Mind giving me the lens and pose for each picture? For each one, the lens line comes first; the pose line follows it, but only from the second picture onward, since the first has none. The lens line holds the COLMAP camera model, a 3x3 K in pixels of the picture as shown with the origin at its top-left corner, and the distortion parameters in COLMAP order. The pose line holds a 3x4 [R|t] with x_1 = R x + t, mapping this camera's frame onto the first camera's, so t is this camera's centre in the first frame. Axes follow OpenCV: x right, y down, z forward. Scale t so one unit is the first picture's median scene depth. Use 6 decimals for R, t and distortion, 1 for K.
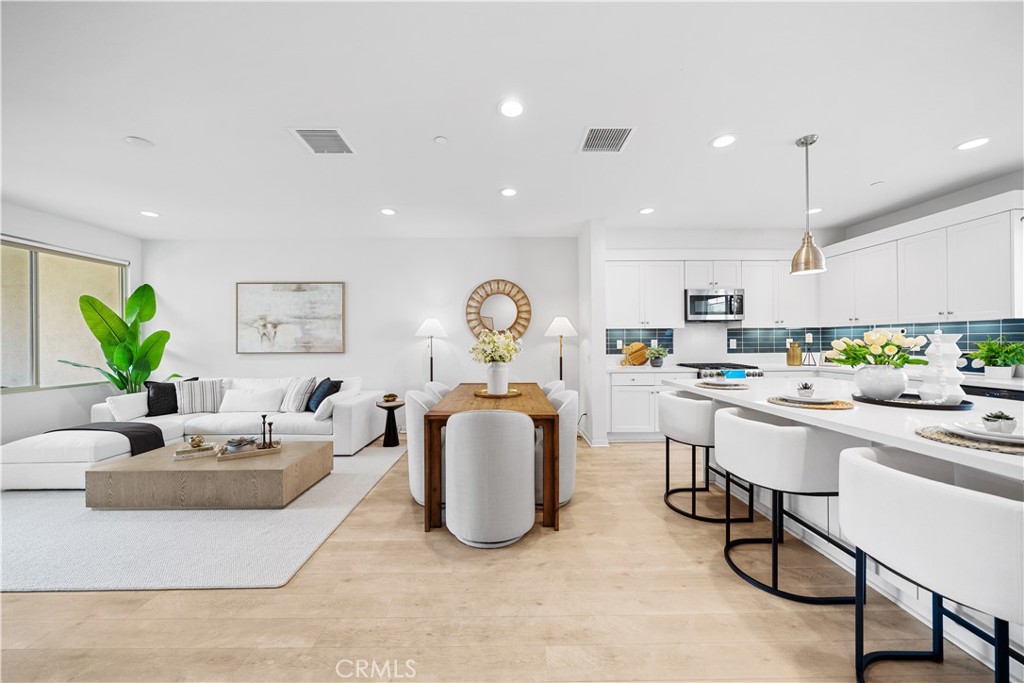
lens RADIAL K [[351.3, 0, 508.2], [0, 351.3, 341.1], [0, 0, 1]] dist [-0.000928, -0.001340]
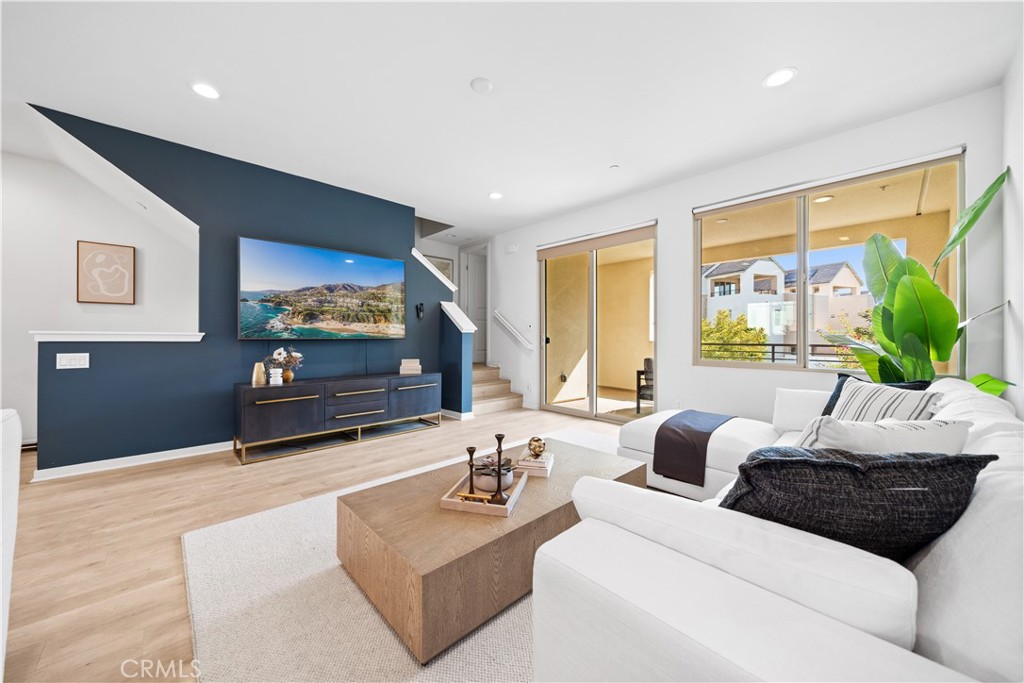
lens RADIAL K [[351.3, 0, 502.3], [0, 351.3, 340.0], [0, 0, 1]] dist [-0.000928, -0.001340]
pose [[-0.736595, 0.012556, -0.676218, -0.288718], [0.005806, 0.999908, 0.012242, 0.053724], [0.676309, 0.005091, -0.736600, 1.051438]]
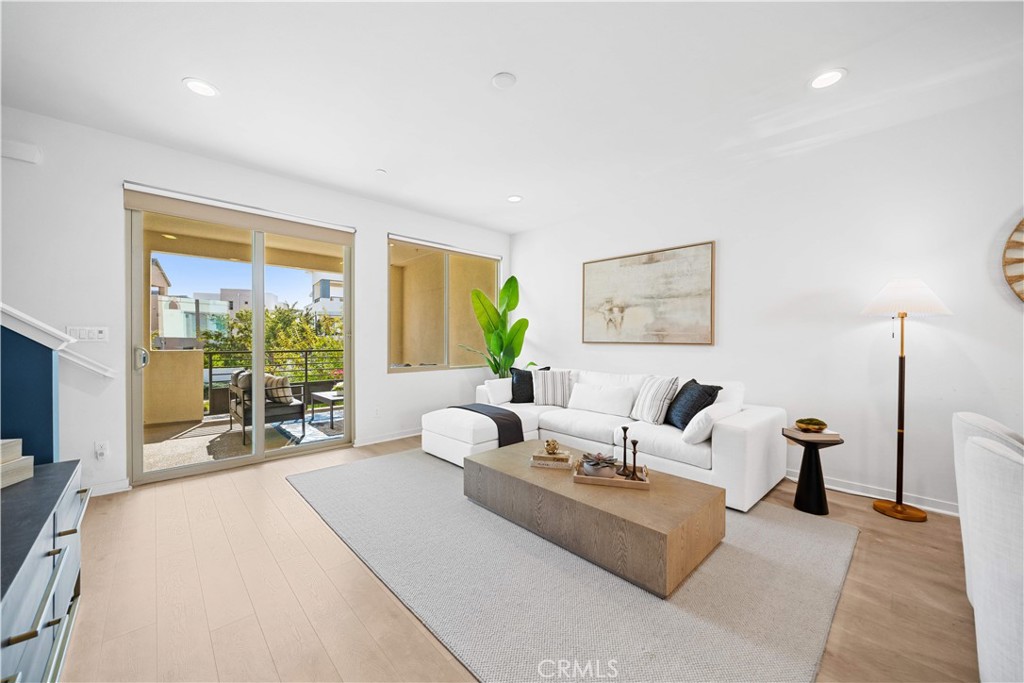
lens RADIAL K [[380.3, 0, 502.1], [0, 380.3, 341.6], [0, 0, 1]] dist [-0.011426, 0.000753]
pose [[0.670857, 0.015859, -0.741417, -0.230945], [-0.006419, 0.999858, 0.015579, 0.022089], [0.741559, -0.005693, 0.670863, 0.238057]]
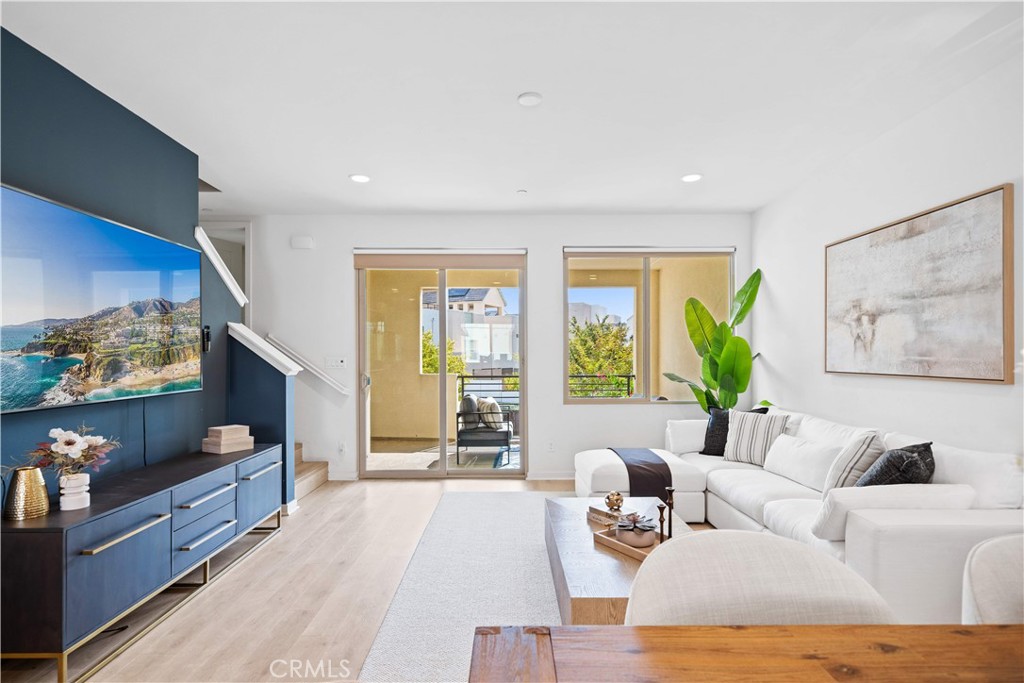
lens RADIAL K [[522.6, 0, 496.6], [0, 522.6, 359.9], [0, 0, 1]] dist [-0.020849, -0.001896]
pose [[-0.022861, 0.012494, -0.999661, 0.075986], [0.006400, 0.999903, 0.012350, 0.001578], [0.999718, -0.006116, -0.022939, 0.581288]]
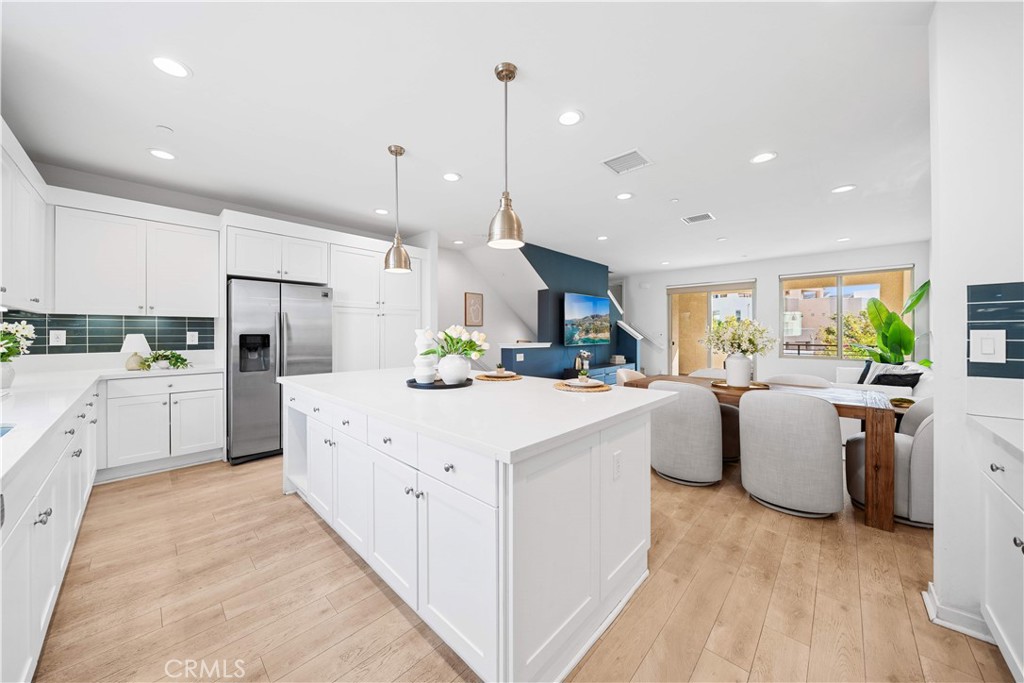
lens RADIAL K [[339.4, 0, 514.1], [0, 339.4, 331.4], [0, 0, 1]] dist [0.002461, 0.000169]
pose [[-0.692102, 0.004214, -0.721787, 0.839601], [0.008490, 0.999961, -0.002303, -0.002194], [0.721750, -0.007722, -0.692111, 0.931042]]
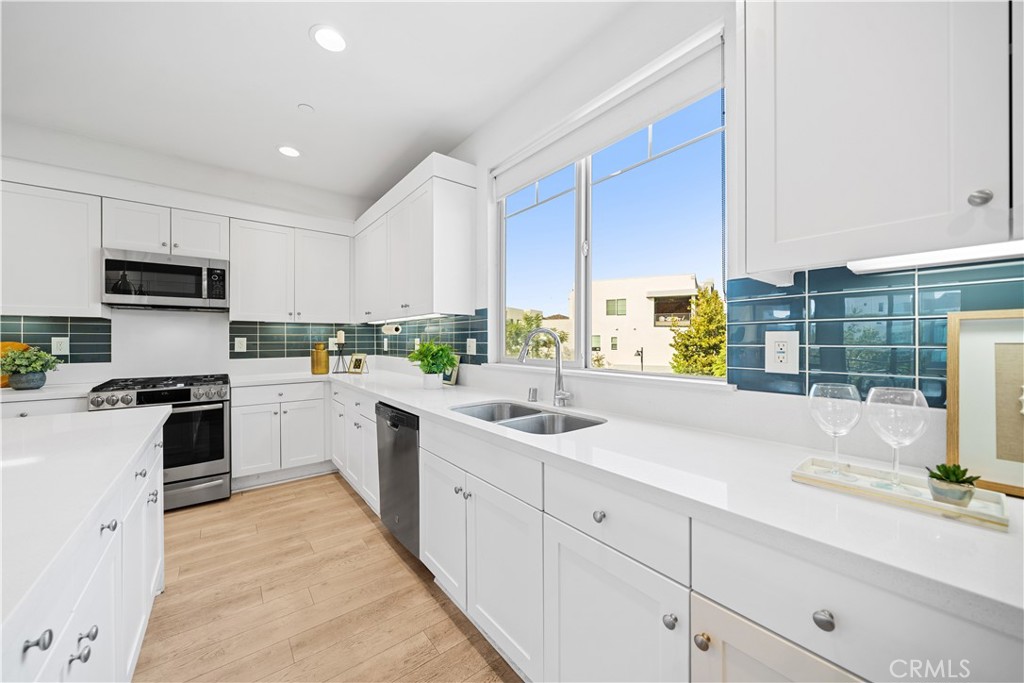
lens RADIAL K [[375.6, 0, 504.2], [0, 375.6, 345.9], [0, 0, 1]] dist [-0.005144, -0.000154]
pose [[0.797515, -0.001851, 0.603296, 0.717521], [-0.006038, 0.999921, 0.011049, -0.001060], [-0.603269, -0.012455, 0.797441, 0.146474]]
